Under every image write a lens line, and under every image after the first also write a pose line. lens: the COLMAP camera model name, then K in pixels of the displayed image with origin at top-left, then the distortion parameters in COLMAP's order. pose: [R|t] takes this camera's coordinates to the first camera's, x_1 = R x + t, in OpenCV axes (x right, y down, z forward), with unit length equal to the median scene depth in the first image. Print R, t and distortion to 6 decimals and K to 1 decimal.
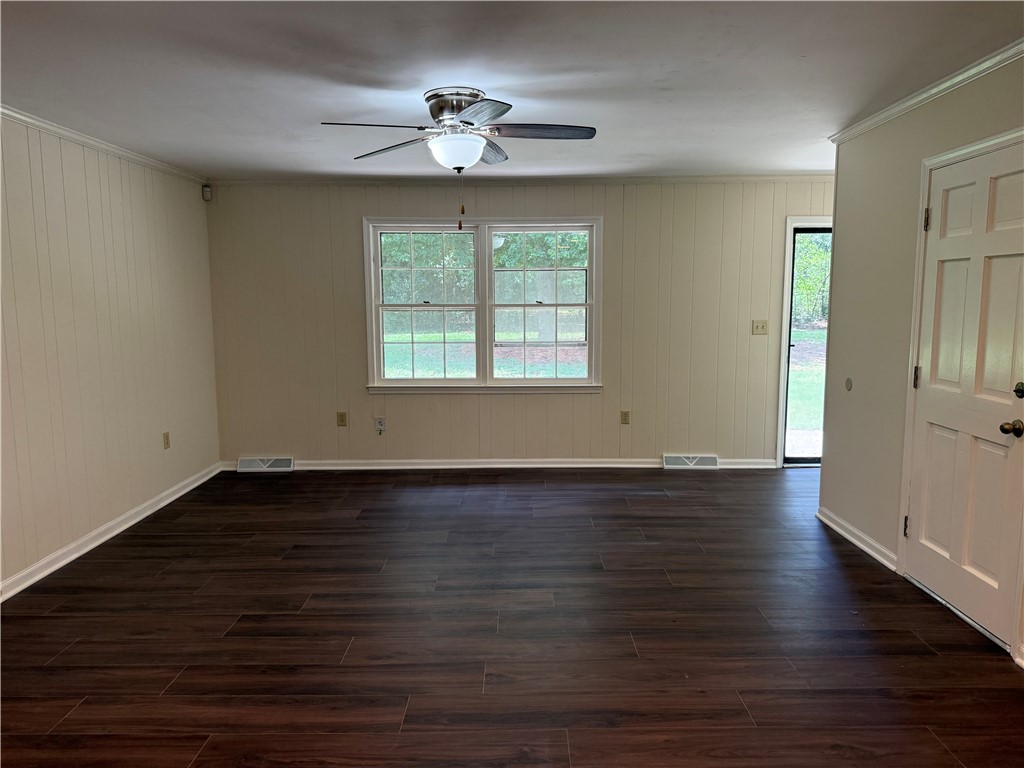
lens RADIAL K [[738.6, 0, 515.3], [0, 738.6, 383.7], [0, 0, 1]] dist [0.138280, -0.197900]
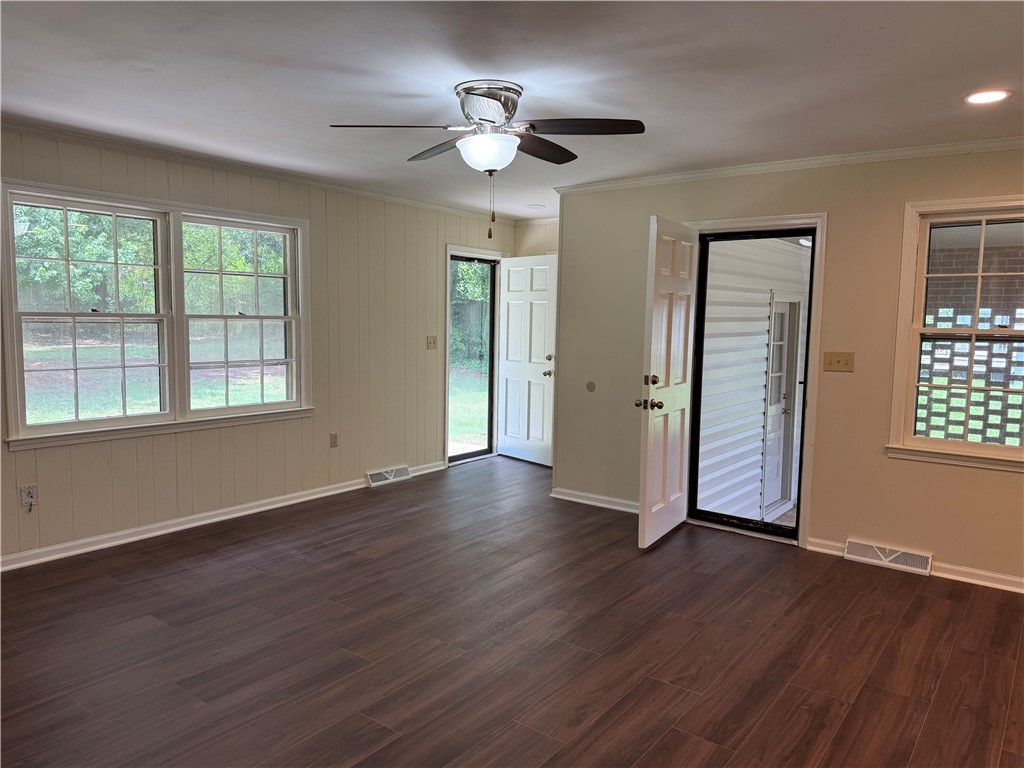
lens RADIAL K [[738.6, 0, 515.3], [0, 738.6, 383.7], [0, 0, 1]] dist [0.138280, -0.197900]
pose [[0.581495, -0.057632, 0.811506, -0.476526], [0.070865, 0.997284, 0.020046, -0.027493], [-0.810457, 0.045851, 0.584000, 0.271189]]
